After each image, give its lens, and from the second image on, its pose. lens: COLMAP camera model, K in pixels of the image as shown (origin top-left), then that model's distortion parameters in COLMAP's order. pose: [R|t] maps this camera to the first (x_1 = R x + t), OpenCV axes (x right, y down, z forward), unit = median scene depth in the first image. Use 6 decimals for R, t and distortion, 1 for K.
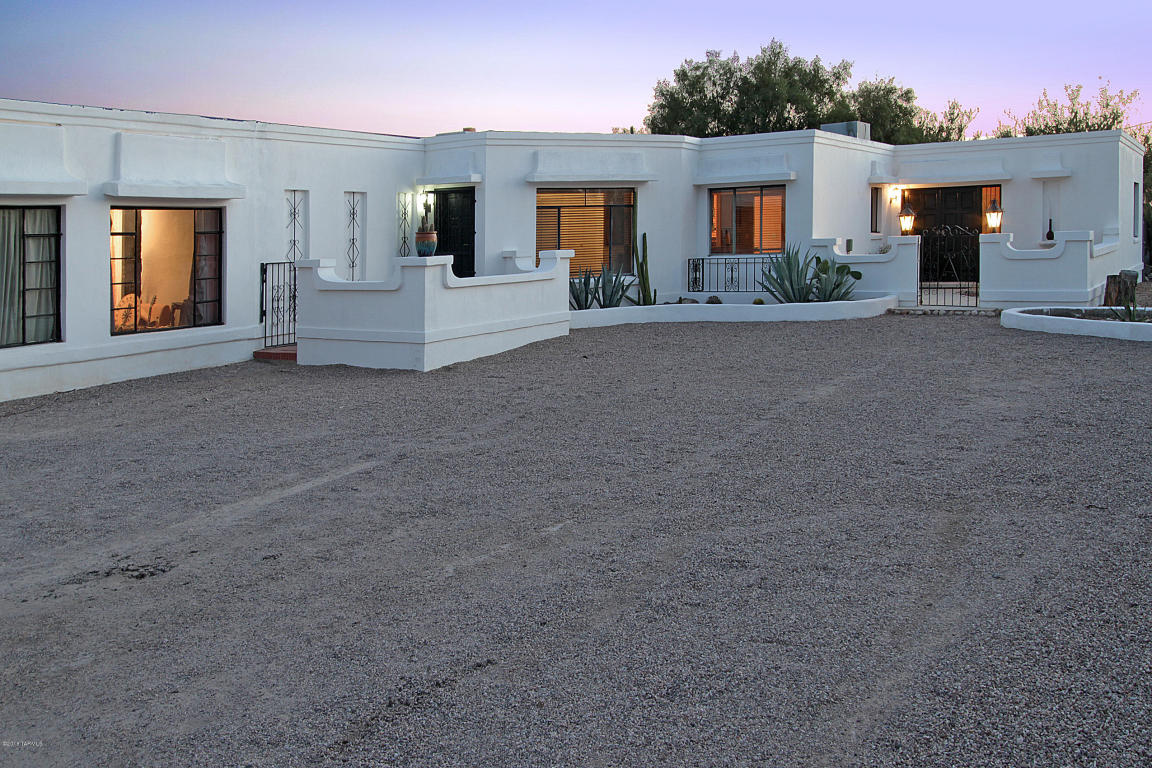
lens RADIAL K [[1145.9, 0, 576.0], [0, 1145.9, 384.0], [0, 0, 1]] dist [0.009328, 0.006038]
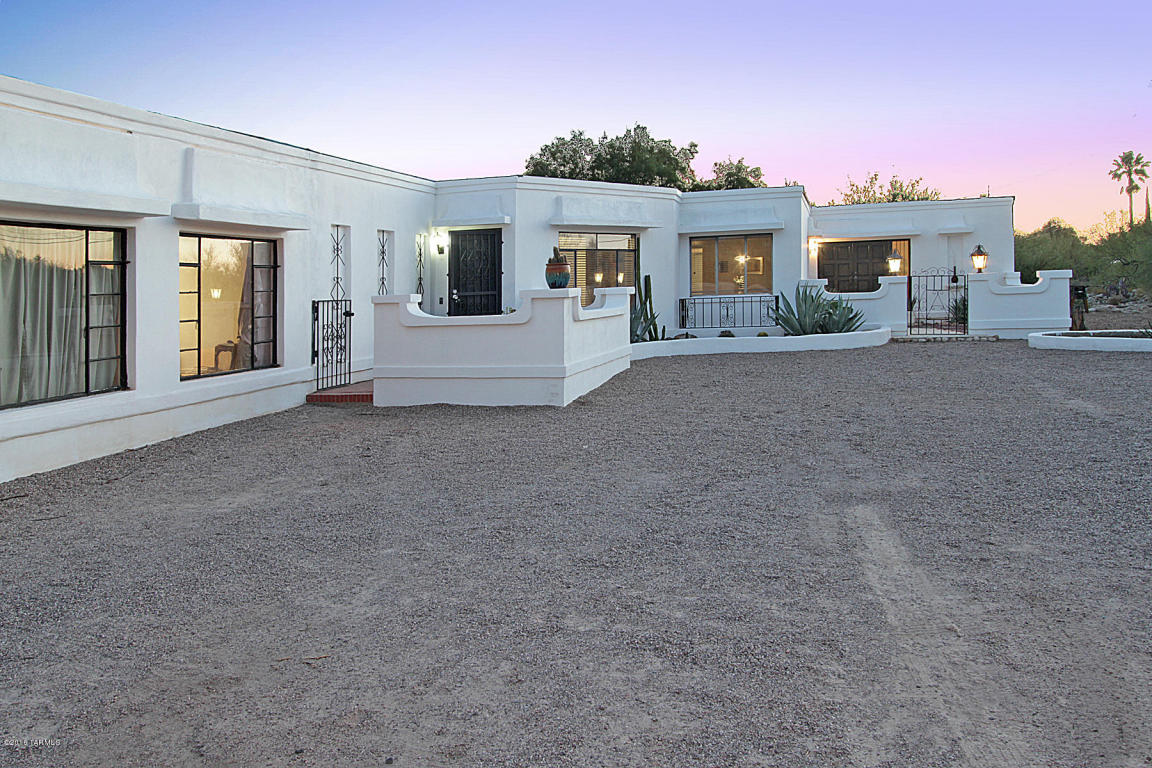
lens RADIAL K [[882.6, 0, 576.0], [0, 882.6, 384.0], [0, 0, 1]] dist [-0.001057, 0.000082]
pose [[0.940101, -0.032754, 0.339320, -0.317836], [0.044856, 0.998604, -0.027881, -0.007351], [-0.337933, 0.041432, 0.940258, 0.249673]]
